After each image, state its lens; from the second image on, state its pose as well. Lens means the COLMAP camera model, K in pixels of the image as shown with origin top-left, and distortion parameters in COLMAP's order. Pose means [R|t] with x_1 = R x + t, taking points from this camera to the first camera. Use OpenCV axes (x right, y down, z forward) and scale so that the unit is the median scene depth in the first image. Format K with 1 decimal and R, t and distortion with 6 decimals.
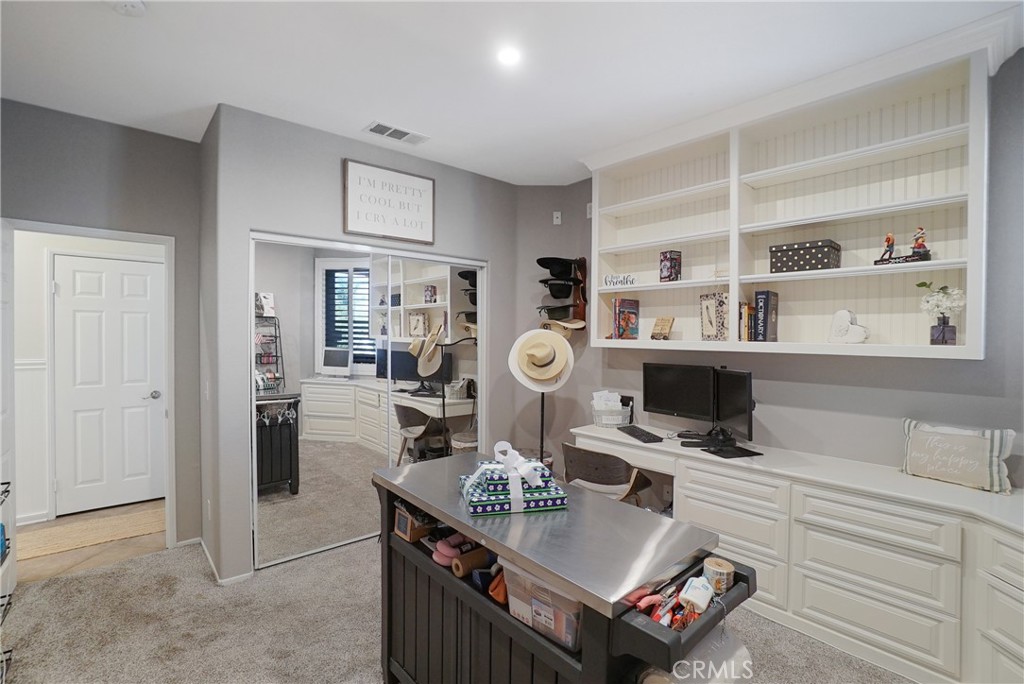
lens RADIAL K [[480.2, 0, 507.9], [0, 480.2, 339.2], [0, 0, 1]] dist [-0.038907, -0.000075]
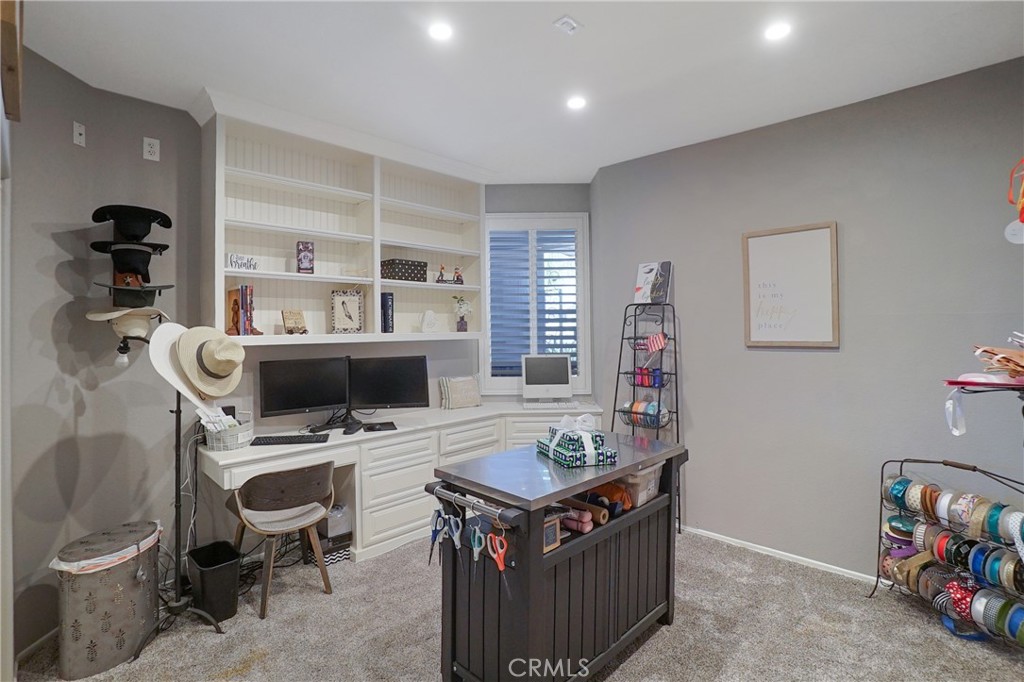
lens RADIAL K [[480.2, 0, 507.9], [0, 480.2, 338.2], [0, 0, 1]] dist [-0.038907, -0.000075]
pose [[-0.077044, -0.027830, 0.996639, -0.651740], [0.020643, 0.999352, 0.029502, -0.010558], [-0.996814, 0.022846, -0.076419, 0.668474]]
